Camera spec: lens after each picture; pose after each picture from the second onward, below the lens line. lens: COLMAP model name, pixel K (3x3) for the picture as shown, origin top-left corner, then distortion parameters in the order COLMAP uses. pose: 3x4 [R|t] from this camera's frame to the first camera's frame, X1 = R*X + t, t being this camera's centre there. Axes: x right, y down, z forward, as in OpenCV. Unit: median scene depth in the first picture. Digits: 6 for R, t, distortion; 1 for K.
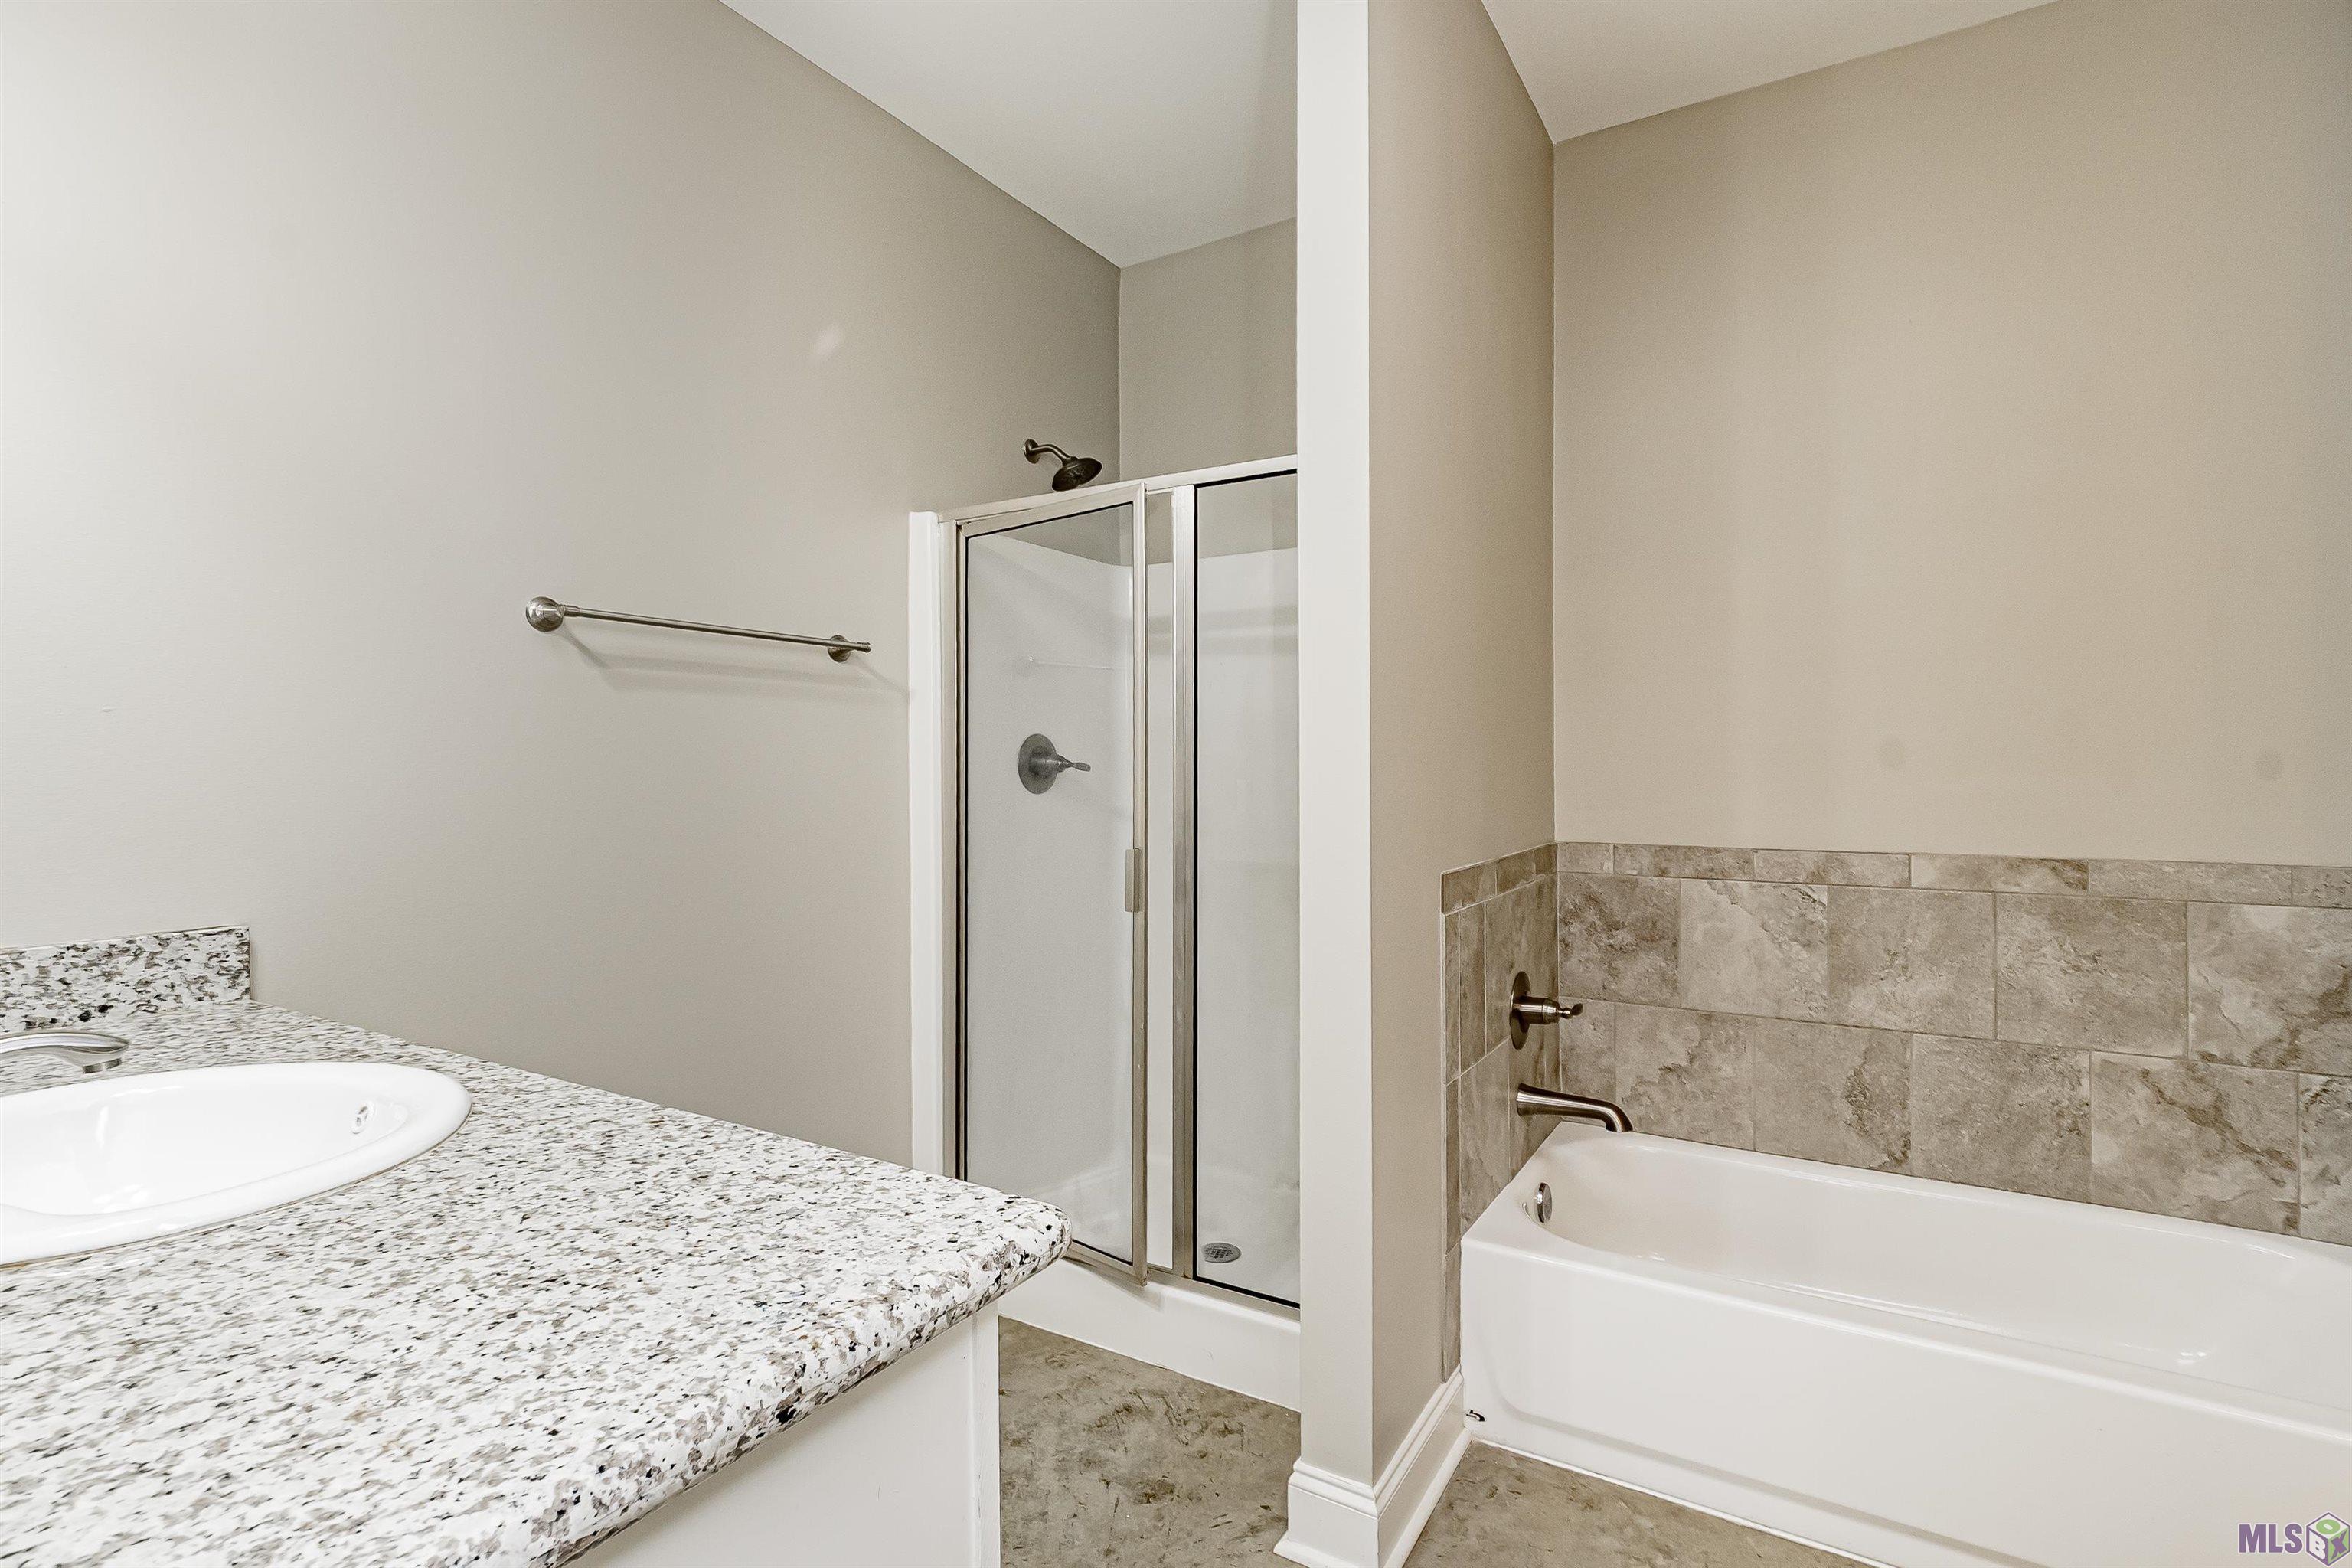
lens RADIAL K [[1074.2, 0, 1176.0], [0, 1074.2, 784.0], [0, 0, 1]] dist [-0.001235, -0.000192]
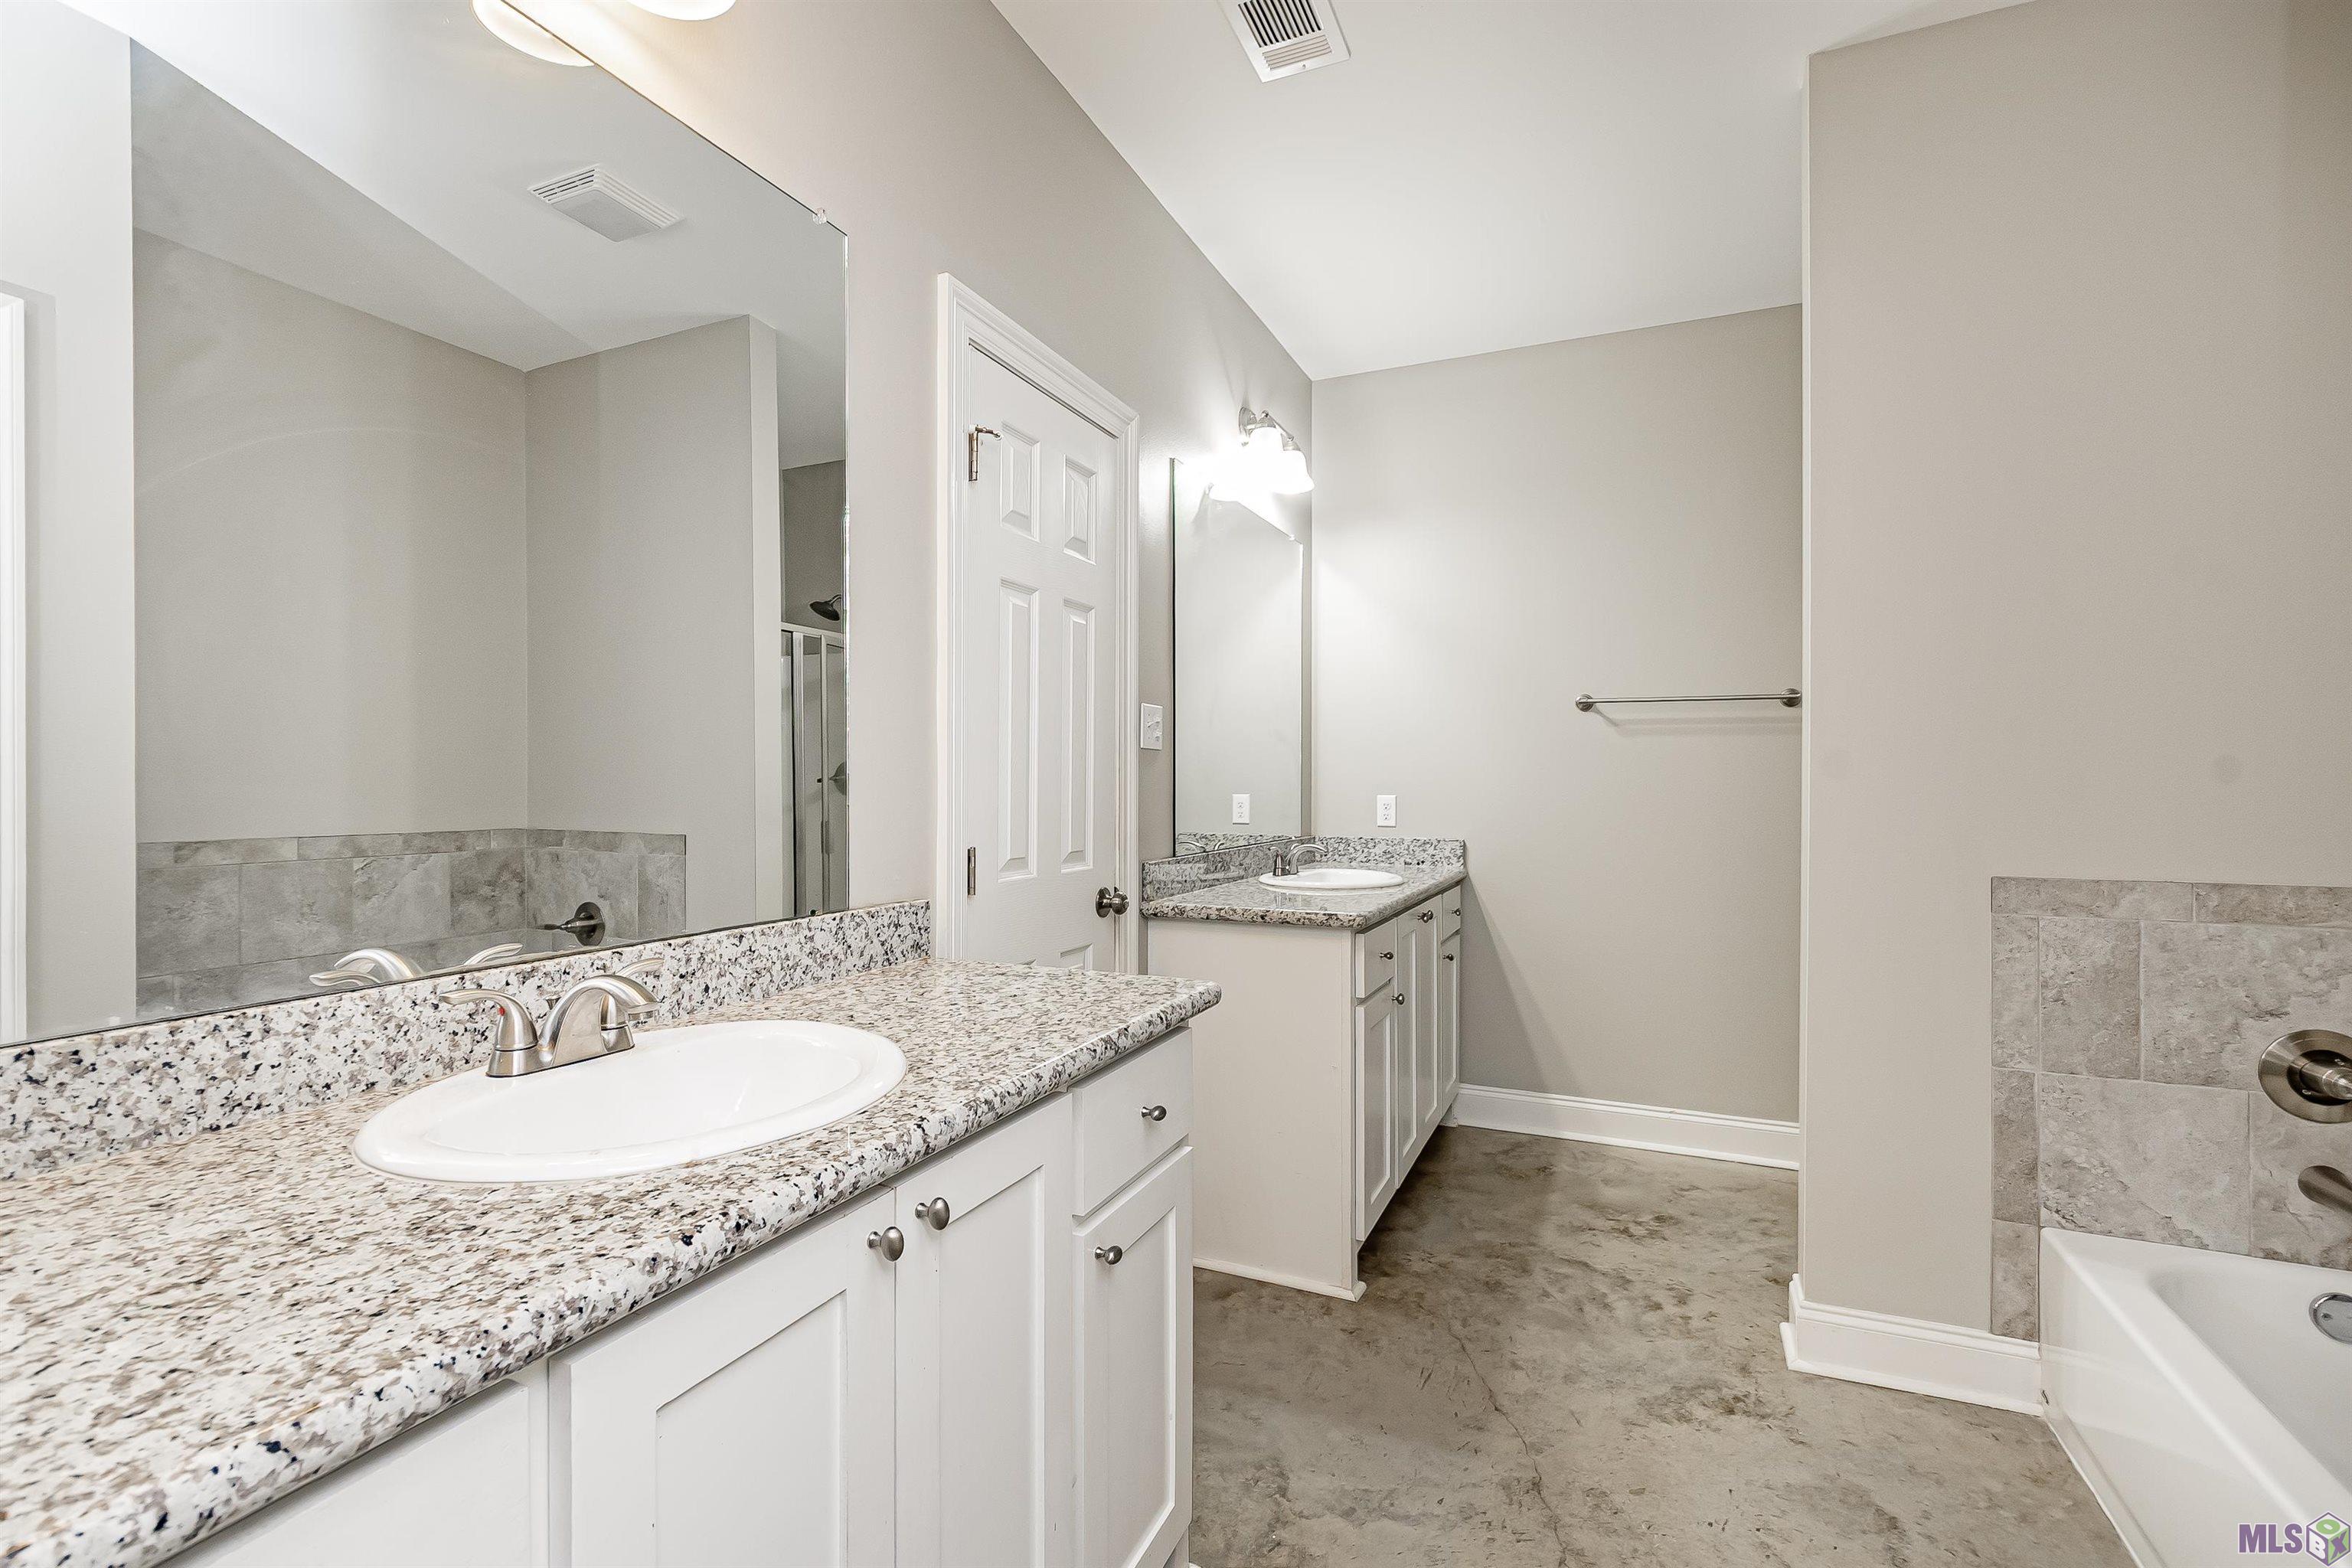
lens RADIAL K [[1074.2, 0, 1176.0], [0, 1074.2, 784.0], [0, 0, 1]] dist [-0.001235, -0.000192]
pose [[0.099517, 0.003254, -0.995031, 1.333312], [-0.023913, 0.999714, 0.000878, 0.009609], [0.994748, 0.023707, 0.099566, 0.033393]]
